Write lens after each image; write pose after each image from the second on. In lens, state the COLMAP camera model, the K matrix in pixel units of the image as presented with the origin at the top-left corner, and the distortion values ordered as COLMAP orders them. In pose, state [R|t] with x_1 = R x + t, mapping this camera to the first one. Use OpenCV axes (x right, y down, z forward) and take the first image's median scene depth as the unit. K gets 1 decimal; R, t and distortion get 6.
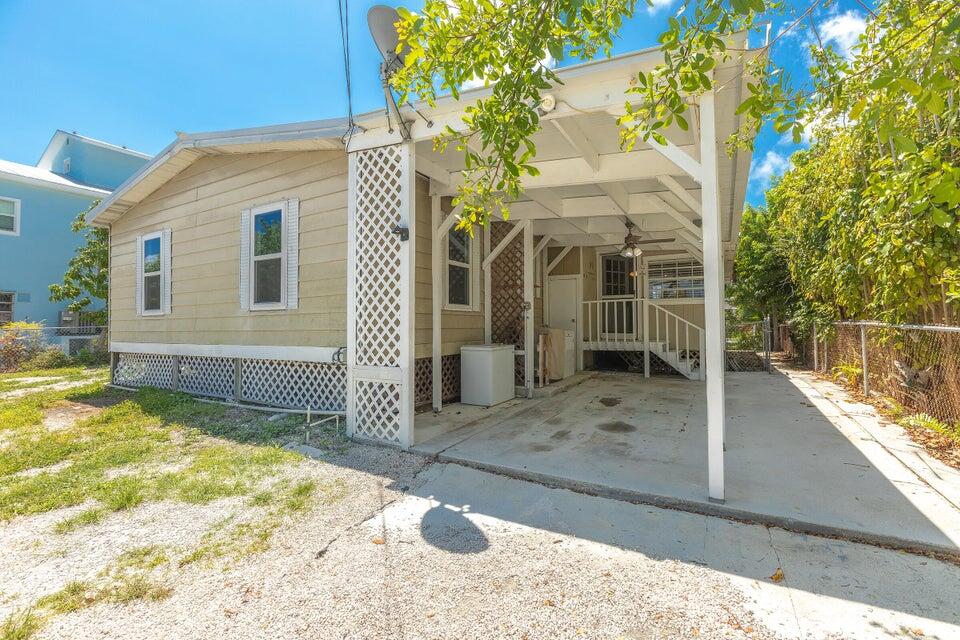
lens RADIAL K [[422.9, 0, 480.0], [0, 422.9, 339.3], [0, 0, 1]] dist [-0.000290, 0.000020]
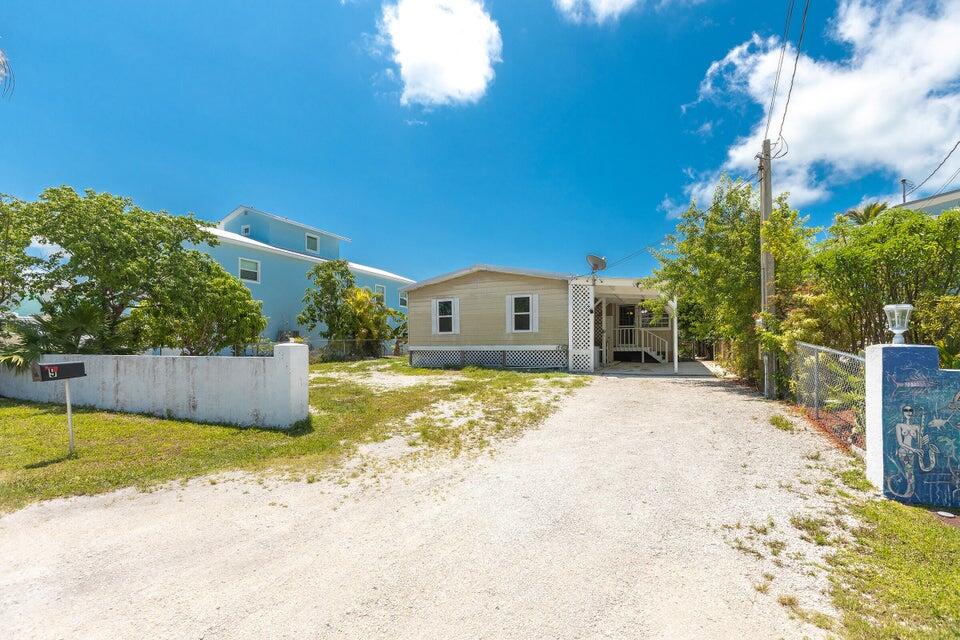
lens RADIAL K [[422.9, 0, 480.0], [0, 422.9, 339.3], [0, 0, 1]] dist [-0.000290, 0.000020]
pose [[0.993332, 0.004888, 0.115188, -1.004112], [0.000031, 0.999090, -0.042660, 0.084594], [-0.115291, 0.042379, 0.992427, -1.564018]]
